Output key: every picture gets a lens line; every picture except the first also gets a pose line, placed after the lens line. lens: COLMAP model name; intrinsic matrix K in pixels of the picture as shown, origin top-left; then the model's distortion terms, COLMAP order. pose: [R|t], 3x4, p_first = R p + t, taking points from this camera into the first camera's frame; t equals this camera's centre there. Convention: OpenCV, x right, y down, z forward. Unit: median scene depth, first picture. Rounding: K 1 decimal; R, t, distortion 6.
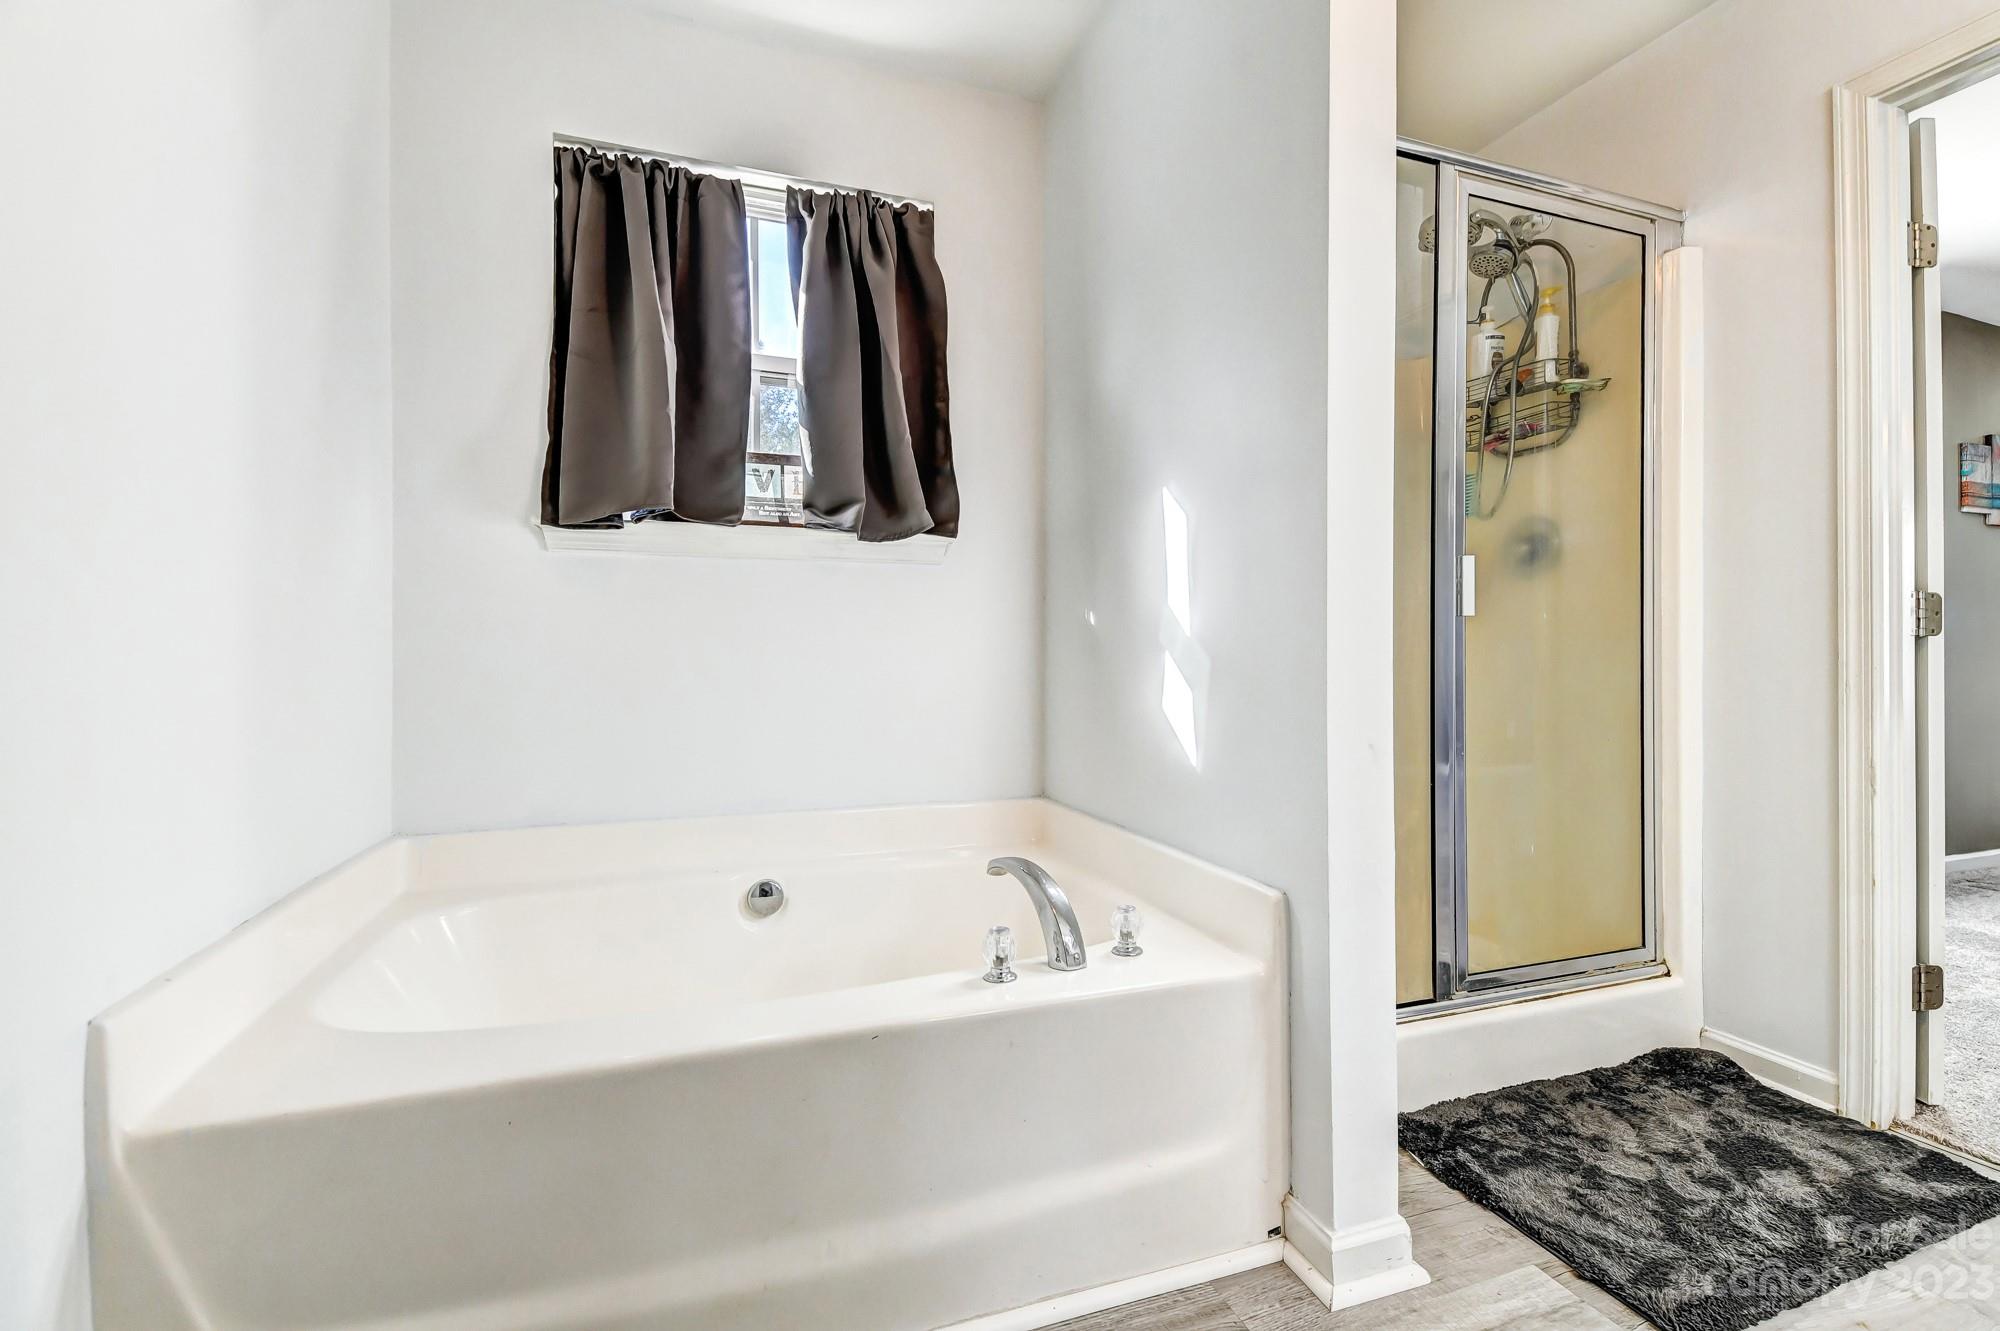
lens RADIAL K [[863.5, 0, 1000.0], [0, 863.5, 665.5], [0, 0, 1]] dist [0.008994, -0.000149]
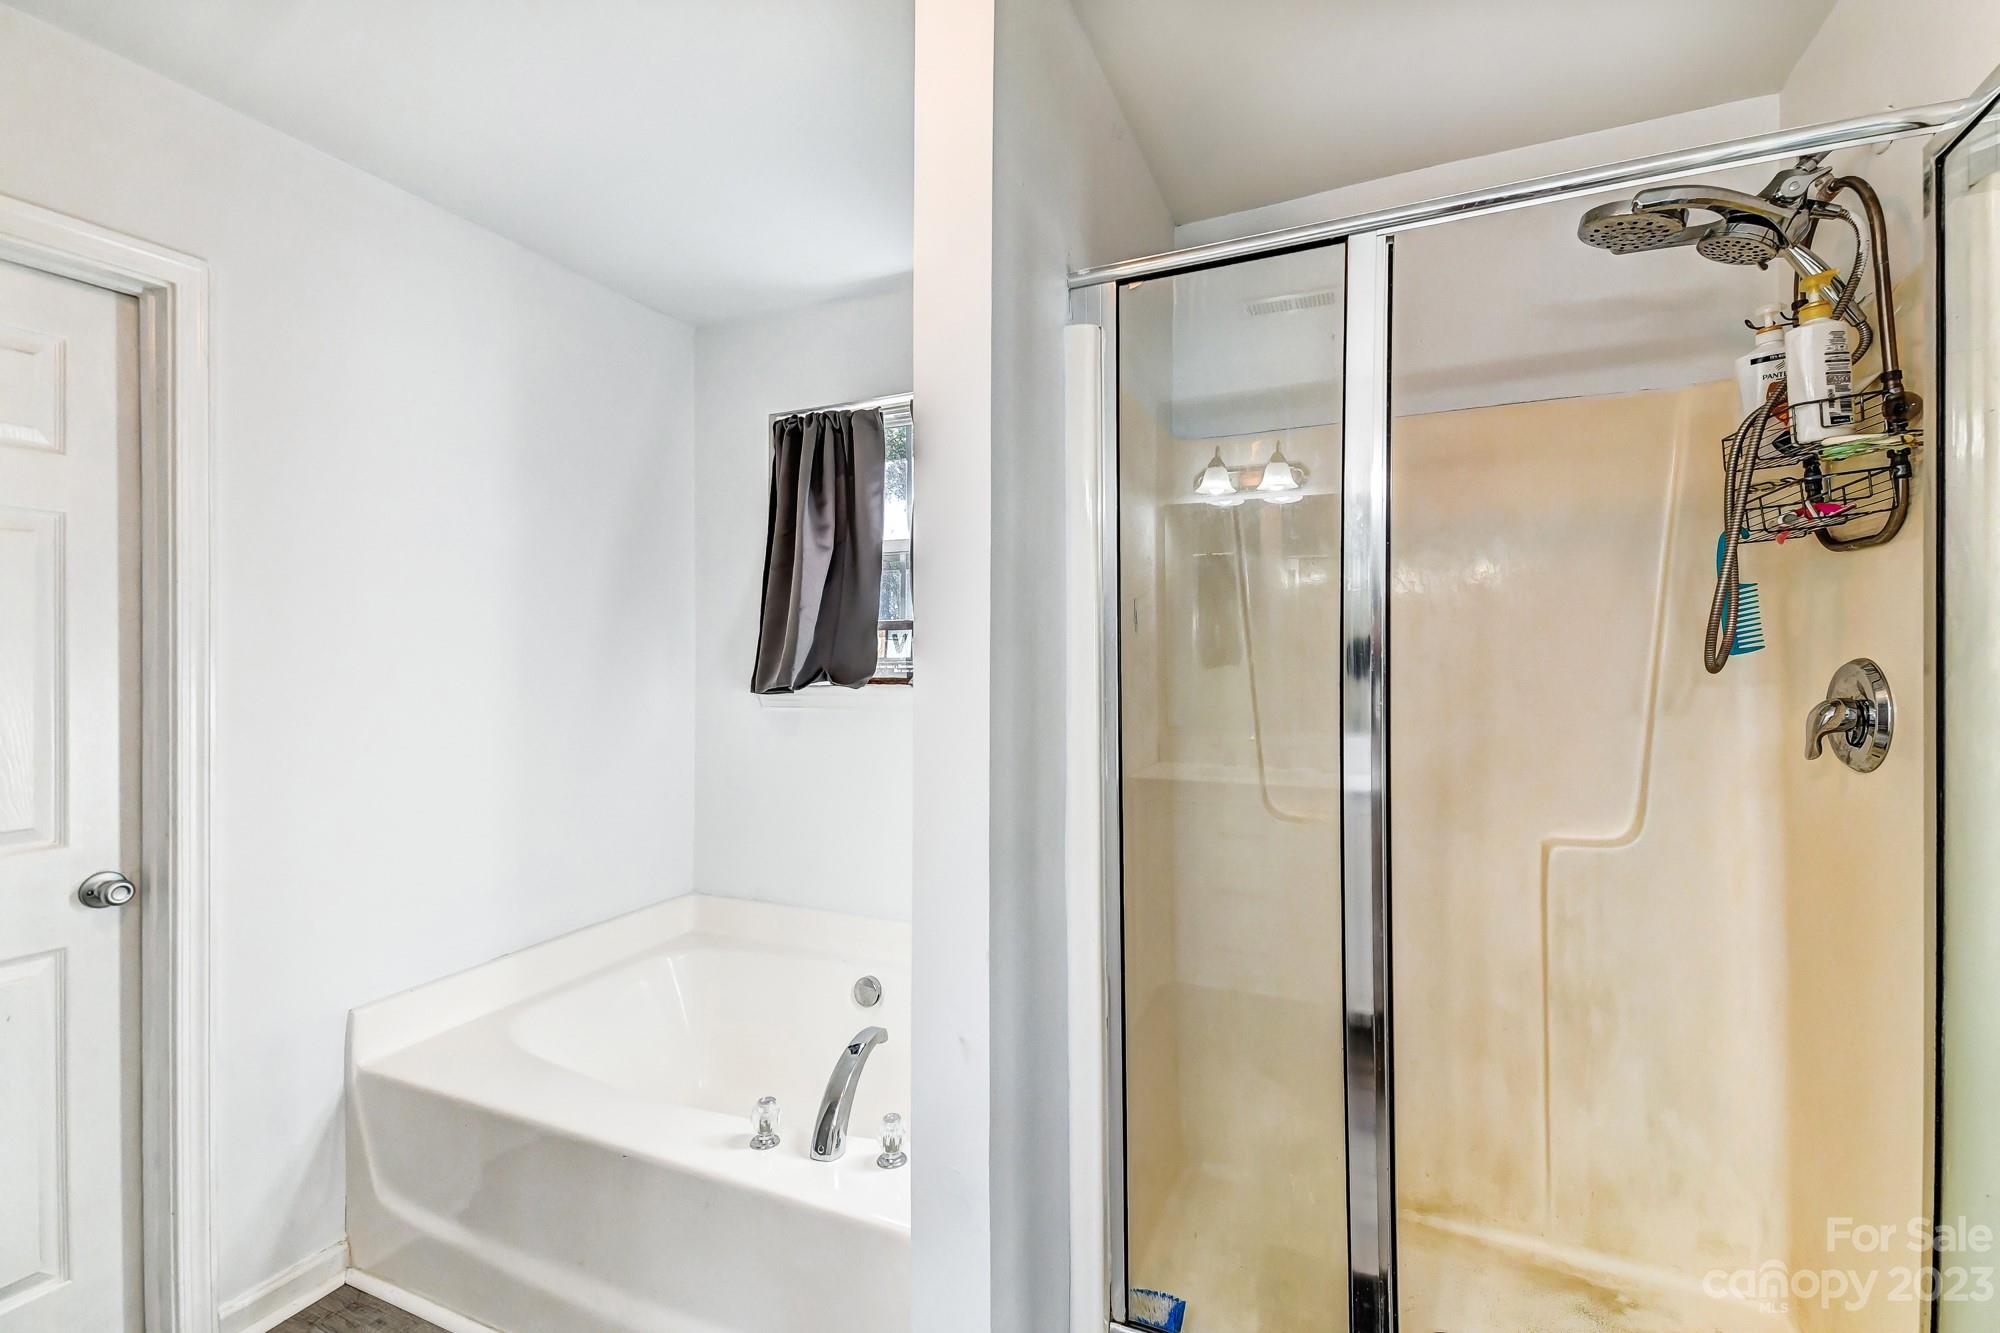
lens RADIAL K [[831.7, 0, 1000.0], [0, 831.7, 666.5], [0, 0, 1]] dist [0.031855, -0.000053]
pose [[0.734006, -0.000190, -0.679143, 0.676864], [-0.006253, 0.999956, -0.007038, -0.186711], [0.679115, 0.009413, 0.733972, 0.249734]]
